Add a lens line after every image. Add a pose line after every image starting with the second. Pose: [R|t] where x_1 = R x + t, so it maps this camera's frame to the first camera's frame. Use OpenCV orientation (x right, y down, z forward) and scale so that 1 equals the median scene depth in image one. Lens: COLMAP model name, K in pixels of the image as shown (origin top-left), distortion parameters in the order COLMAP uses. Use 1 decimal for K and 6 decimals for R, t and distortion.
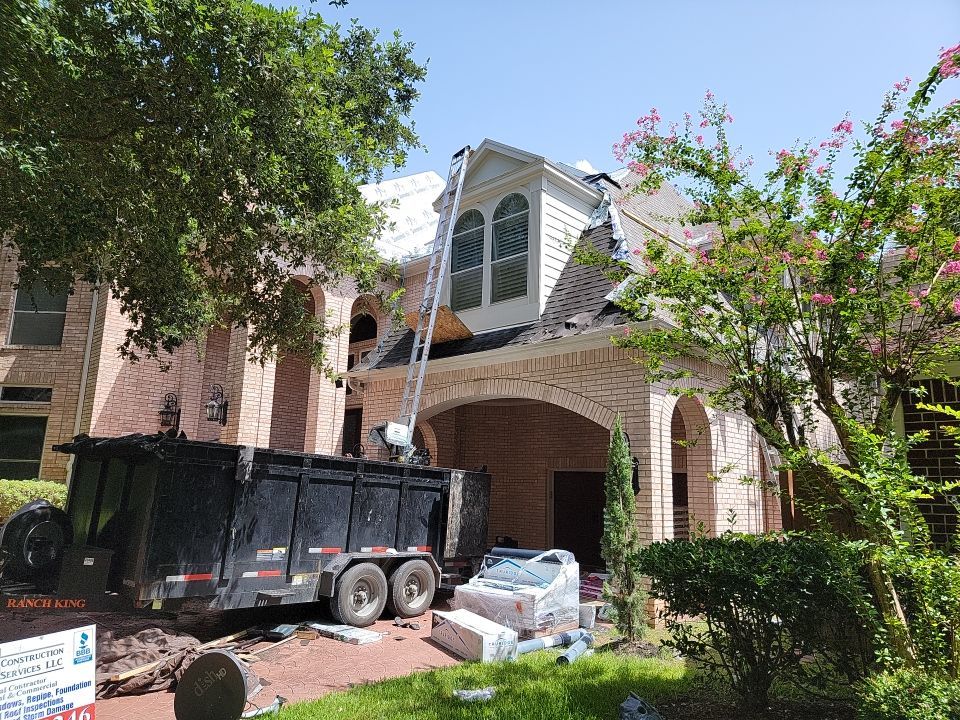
lens RADIAL K [[753.0, 0, 480.0], [0, 753.0, 360.0], [0, 0, 1]] dist [0.126187, -0.132846]
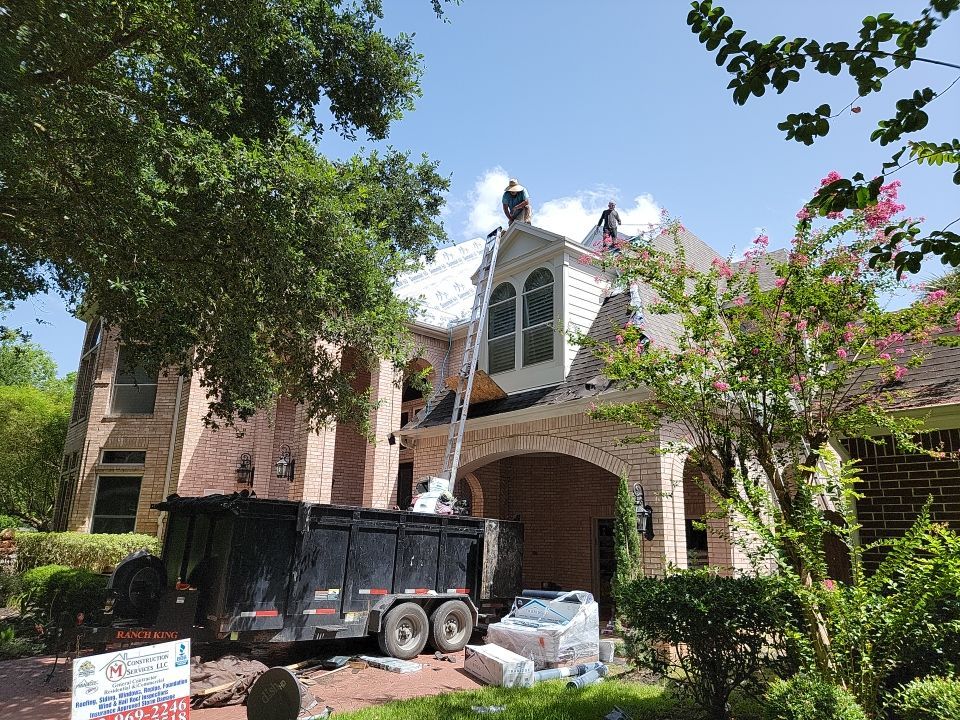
lens RADIAL K [[753.0, 0, 480.0], [0, 753.0, 360.0], [0, 0, 1]] dist [0.126187, -0.132846]
pose [[0.995726, -0.032192, -0.086560, 0.063953], [0.026882, 0.997725, -0.061826, -0.023453], [0.088353, 0.059235, 0.994326, -0.146141]]
